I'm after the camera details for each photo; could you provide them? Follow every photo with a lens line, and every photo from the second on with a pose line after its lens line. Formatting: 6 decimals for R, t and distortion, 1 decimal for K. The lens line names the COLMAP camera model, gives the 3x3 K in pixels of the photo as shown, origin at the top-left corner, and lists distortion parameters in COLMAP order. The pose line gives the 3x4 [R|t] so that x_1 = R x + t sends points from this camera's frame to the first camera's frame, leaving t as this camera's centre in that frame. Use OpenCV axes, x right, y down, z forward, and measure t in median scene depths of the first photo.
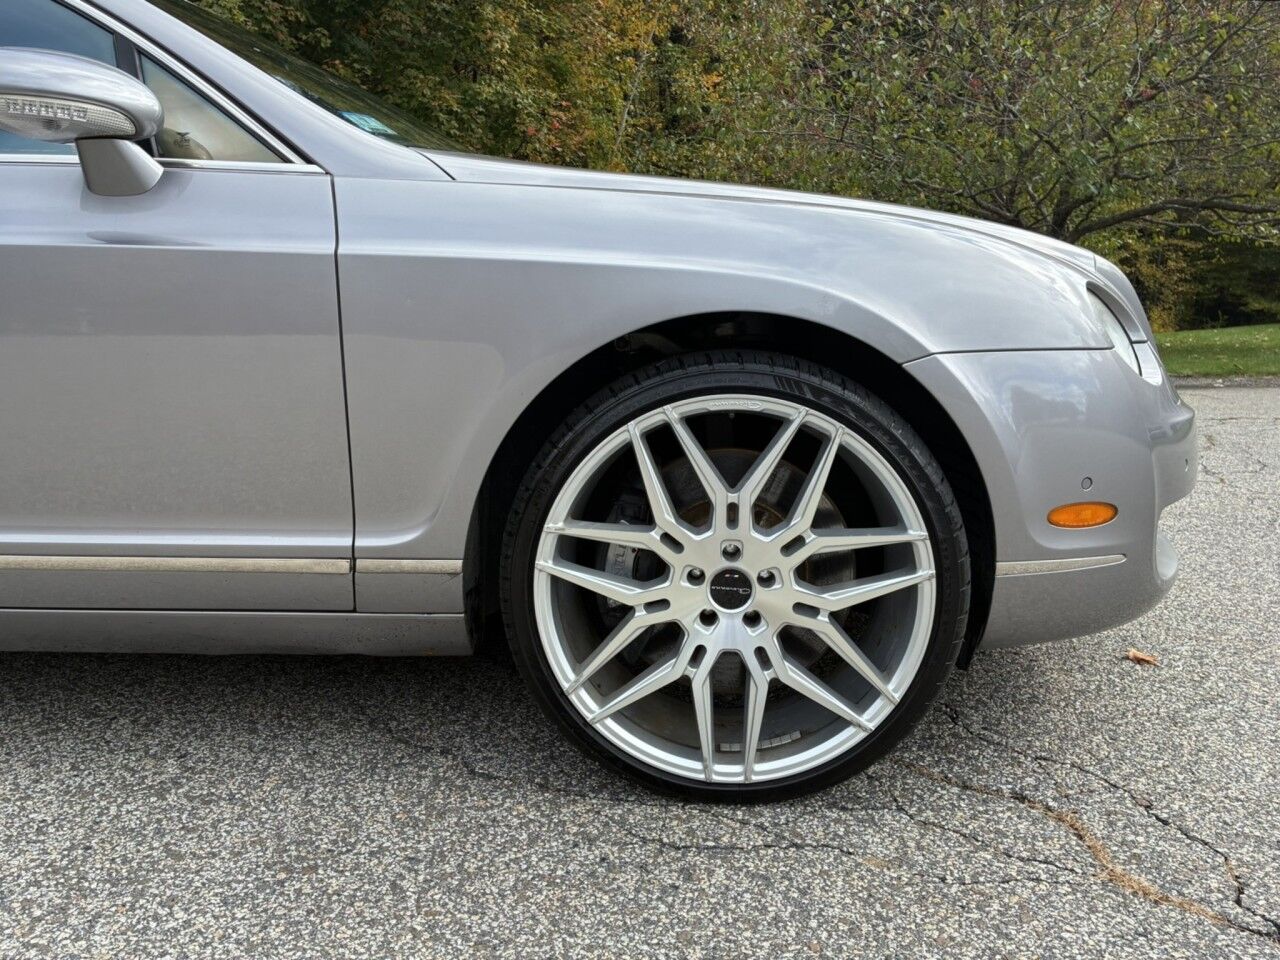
lens RADIAL K [[993.0, 0, 639.0], [0, 993.0, 469.6], [0, 0, 1]] dist [0.071477, -0.103153]
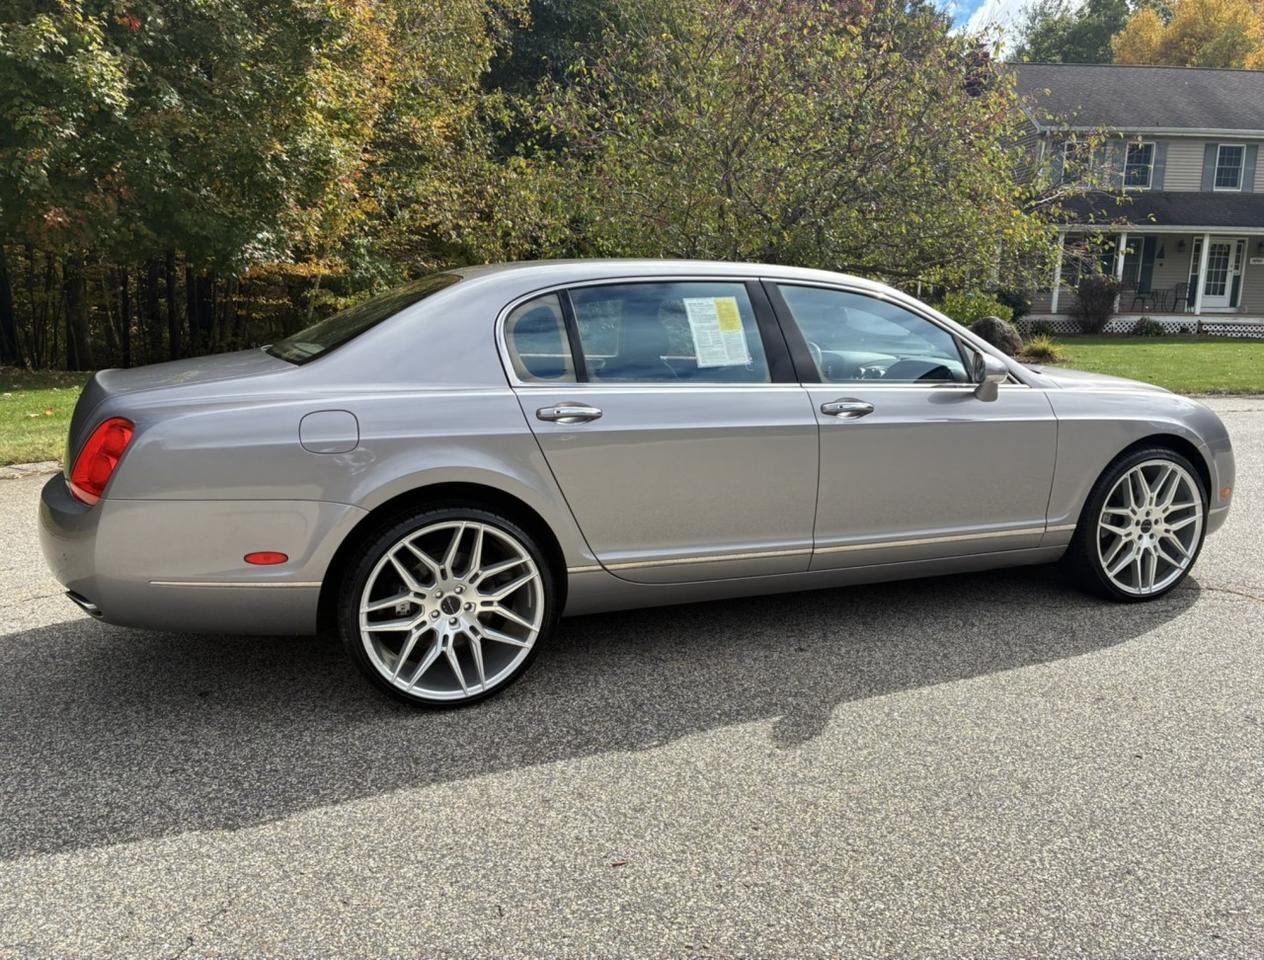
lens RADIAL K [[970.4, 0, 636.4], [0, 970.4, 474.1], [0, 0, 1]] dist [0.056059, -0.101703]
pose [[0.916210, -0.064869, 0.395412, -2.379162], [0.061346, 0.997884, 0.021561, -0.183991], [-0.395974, 0.004503, 0.918251, -1.022981]]
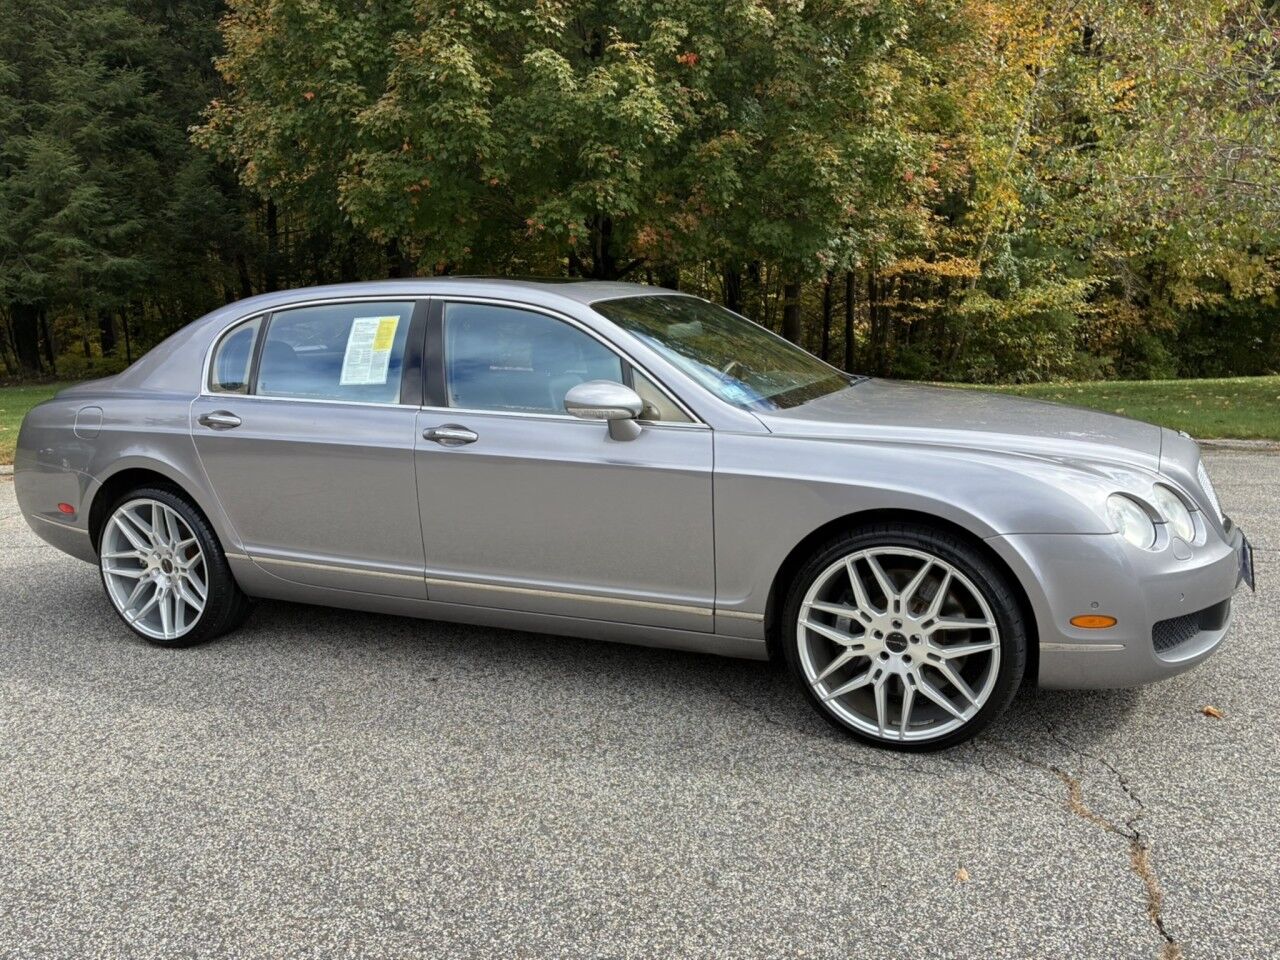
lens RADIAL K [[1039.0, 0, 631.5], [0, 1039.0, 502.5], [0, 0, 1]] dist [0.015665, -0.000382]
pose [[0.929657, 0.052677, -0.364642, 0.342567], [-0.043445, 0.998495, 0.033484, -0.204283], [0.365856, -0.015287, 0.930546, -1.113404]]
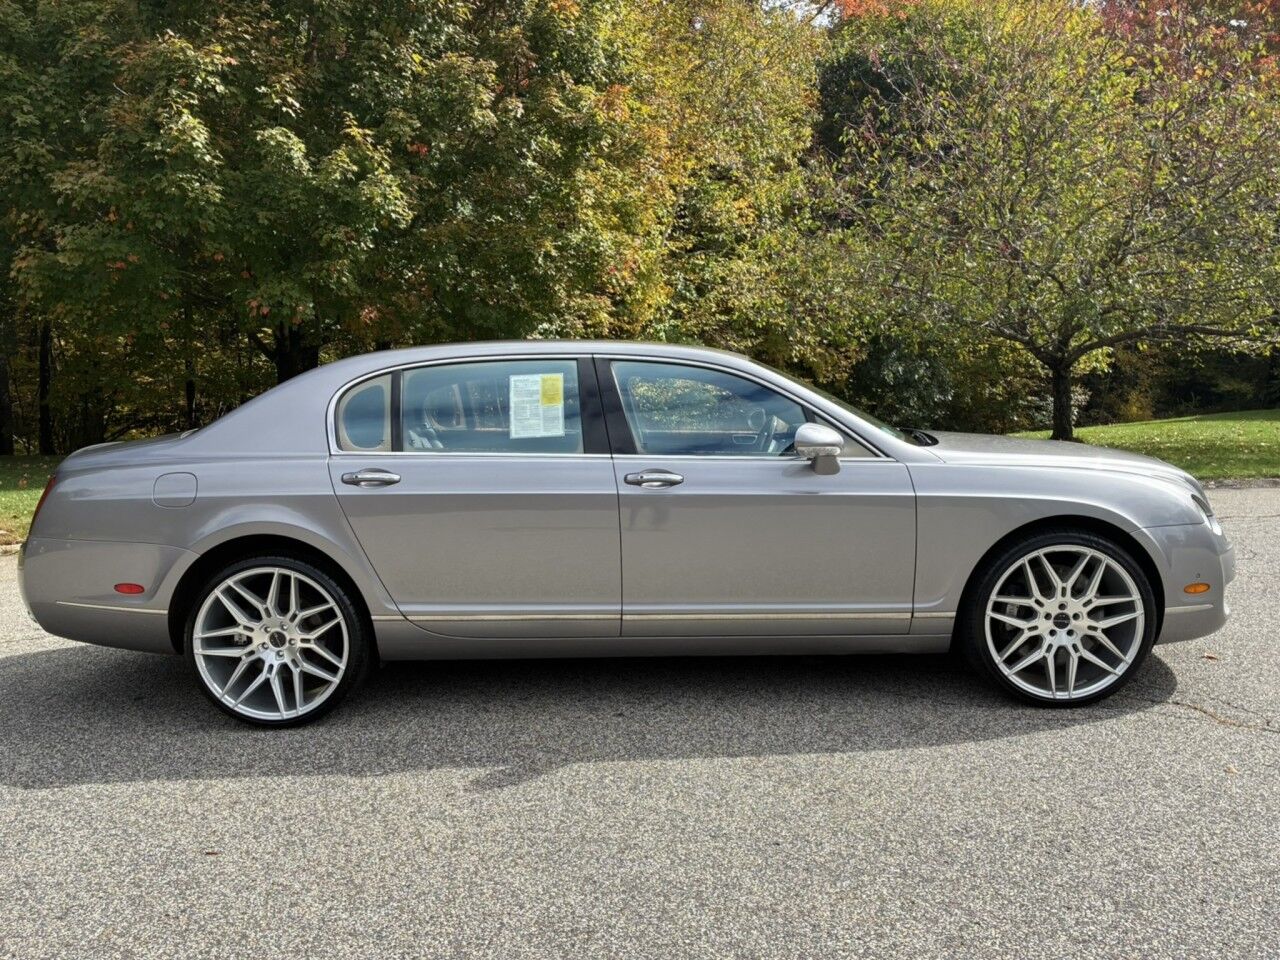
lens RADIAL K [[1018.3, 0, 638.3], [0, 1018.3, 498.4], [0, 0, 1]] dist [0.009853, 0.006539]
pose [[0.999446, -0.021359, 0.025541, -1.041048], [0.022702, 0.998309, -0.053512, -0.076699], [-0.024354, 0.054063, 0.998240, -1.575739]]
